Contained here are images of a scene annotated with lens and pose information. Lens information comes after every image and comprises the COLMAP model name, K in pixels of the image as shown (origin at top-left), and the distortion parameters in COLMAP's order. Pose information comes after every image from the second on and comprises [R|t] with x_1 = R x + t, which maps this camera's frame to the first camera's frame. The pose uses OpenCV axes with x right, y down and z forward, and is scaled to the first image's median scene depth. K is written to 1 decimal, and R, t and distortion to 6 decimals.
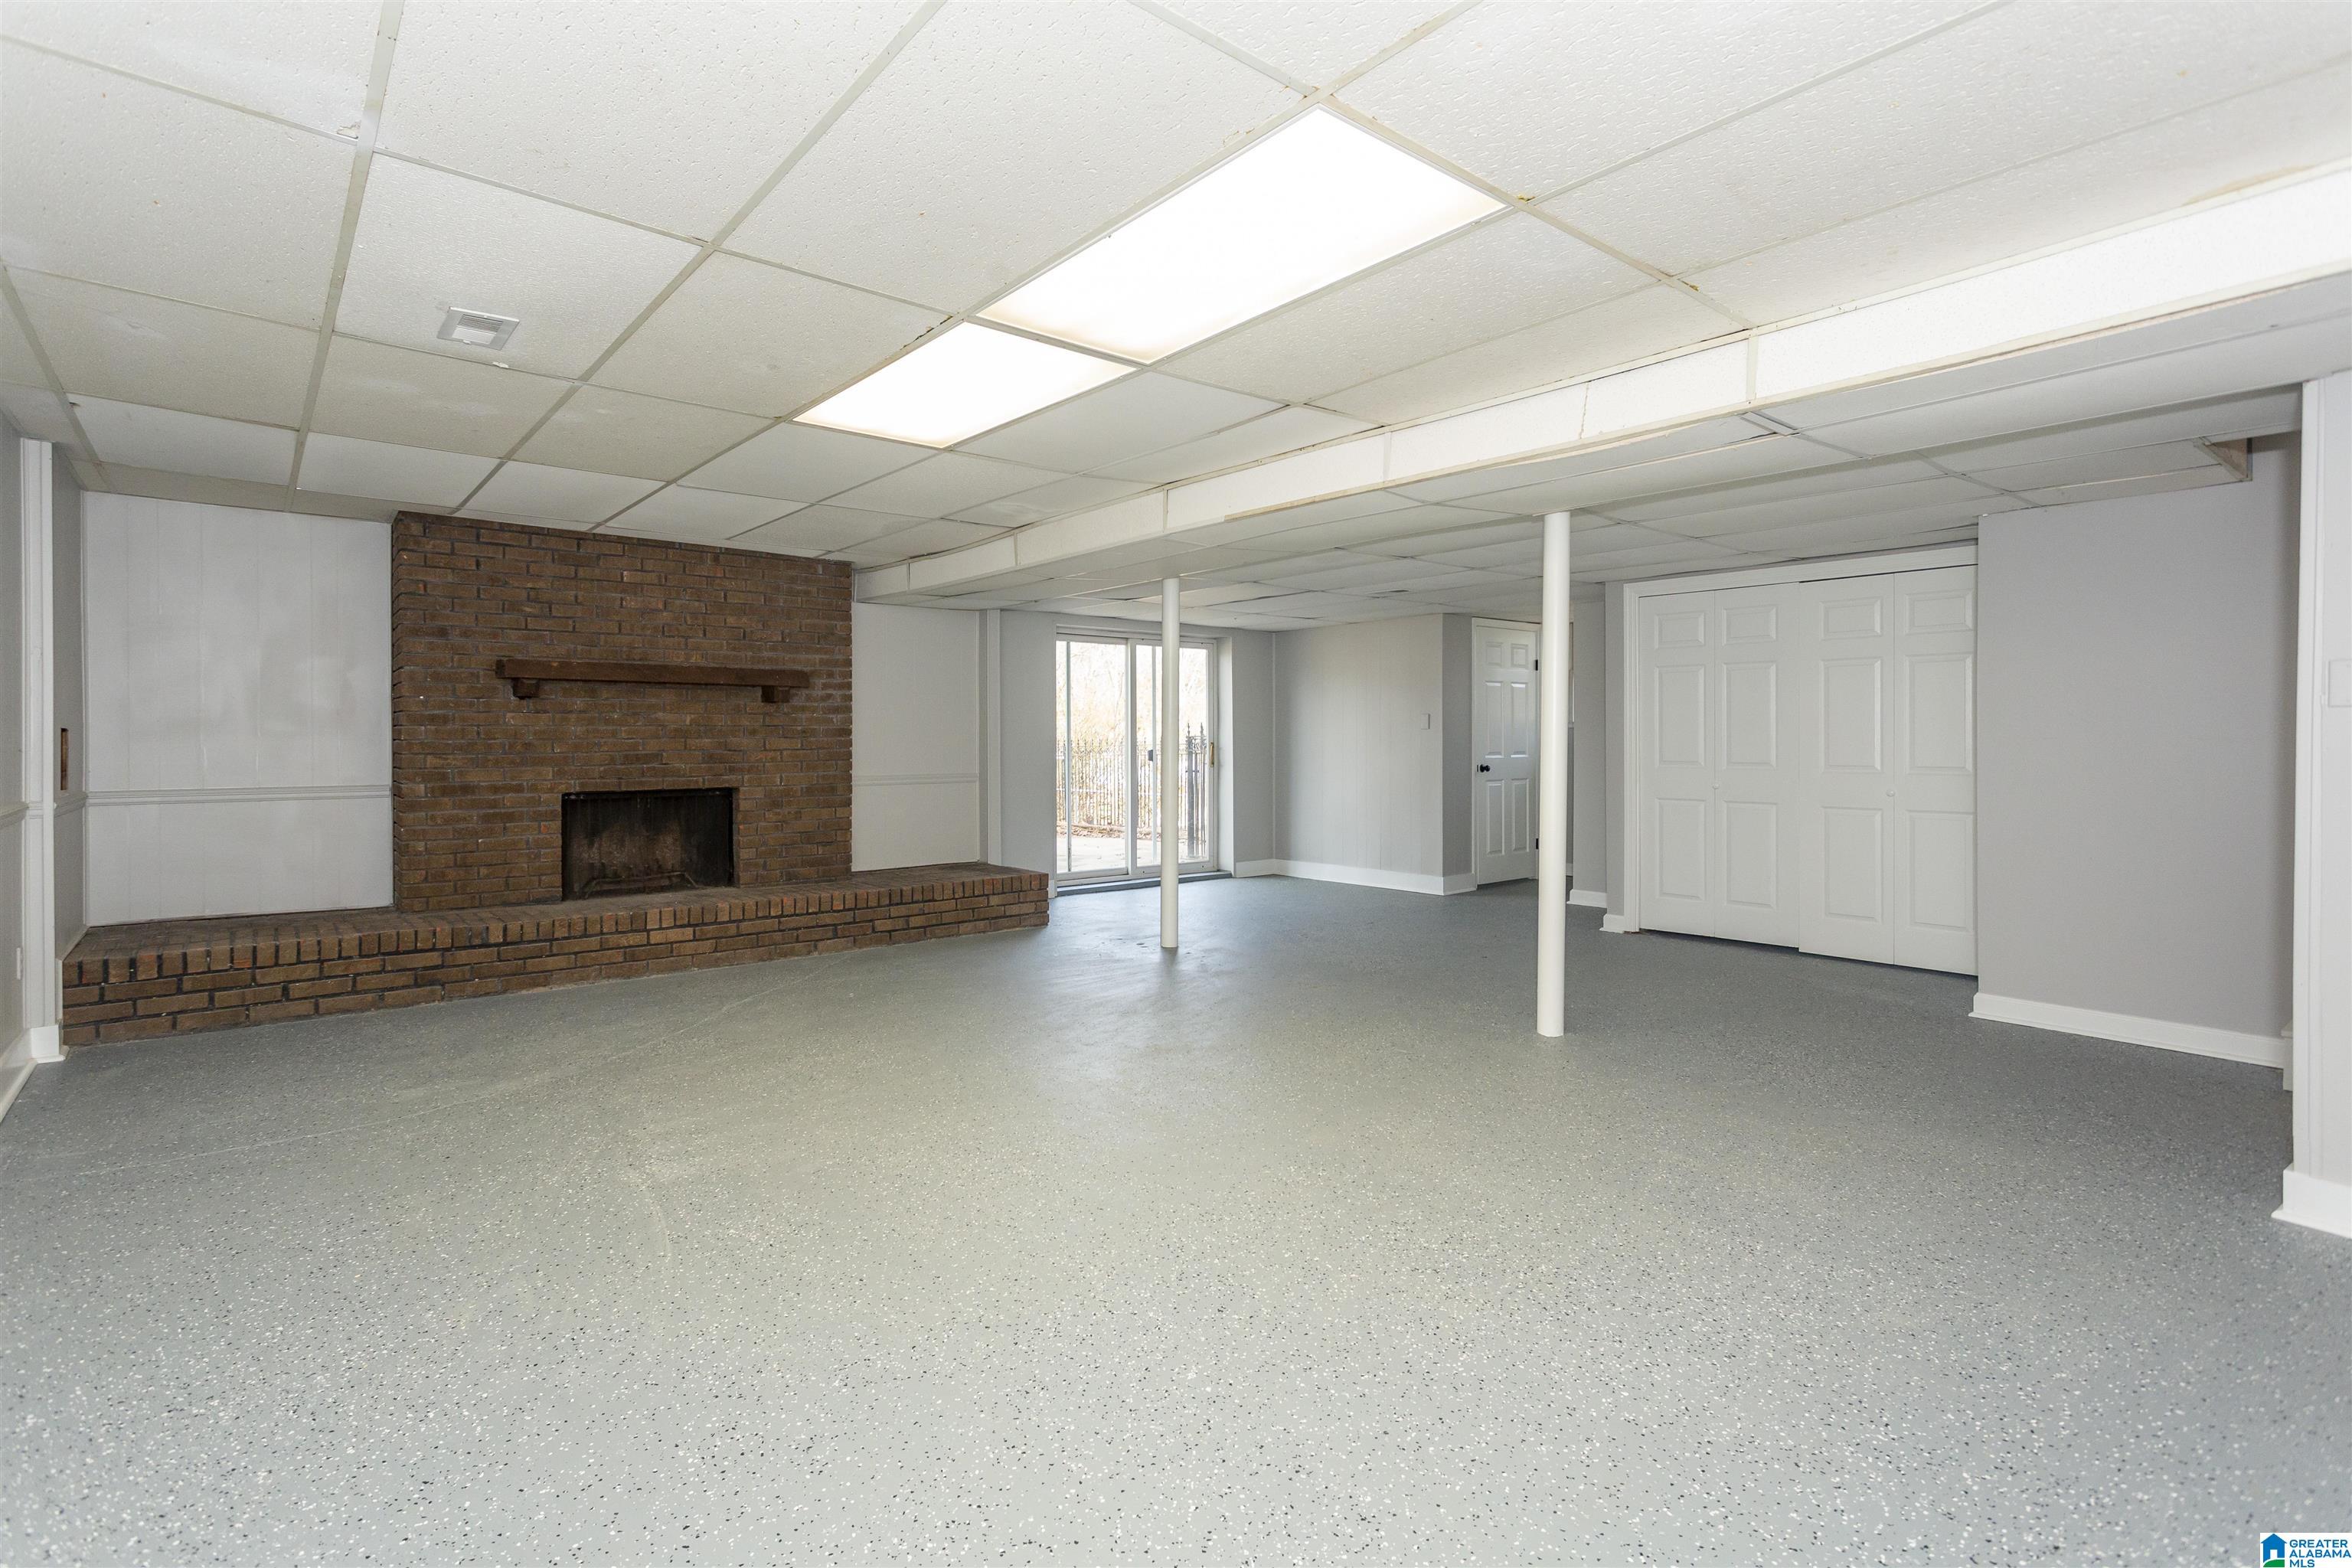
lens RADIAL K [[1126.8, 0, 1167.2], [0, 1126.8, 763.7], [0, 0, 1]] dist [0.004217, 0.001050]
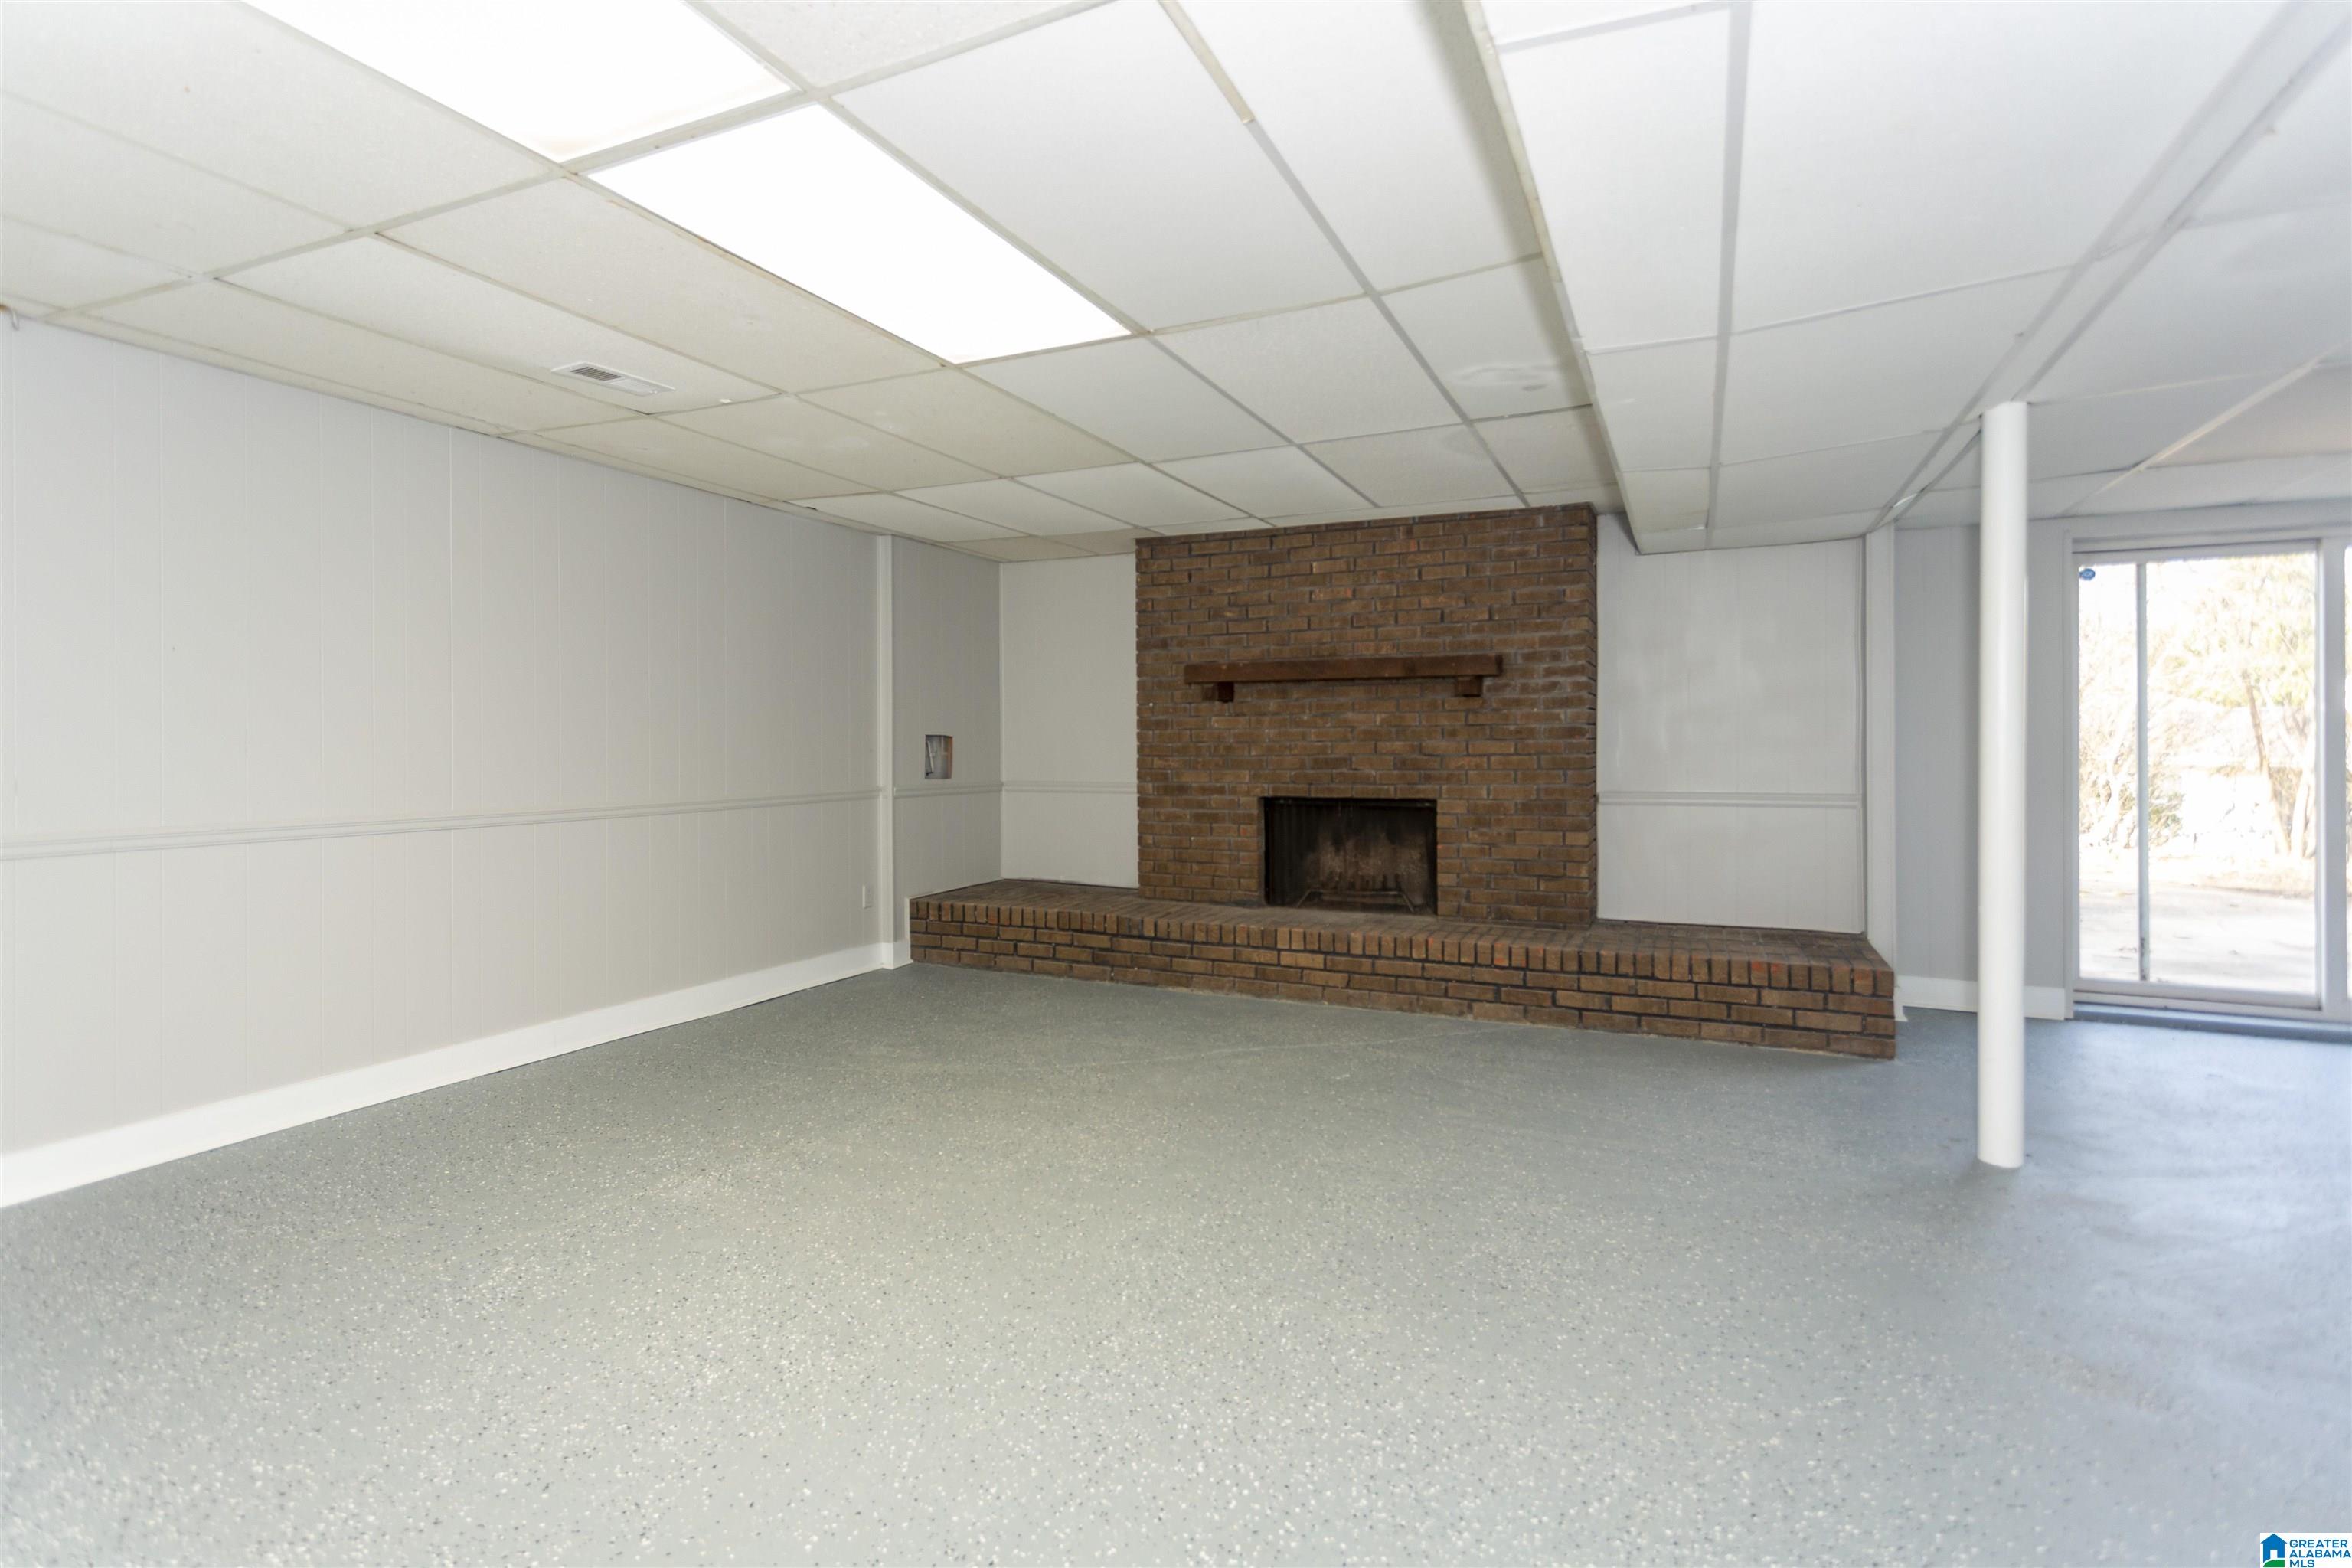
lens RADIAL K [[1126.8, 0, 1167.2], [0, 1126.8, 763.7], [0, 0, 1]] dist [0.004217, 0.001050]
pose [[0.426572, 0.016034, -0.904312, 0.316180], [-0.017391, 0.999803, 0.009524, -0.010778], [0.904286, 0.011664, 0.426767, 0.498911]]
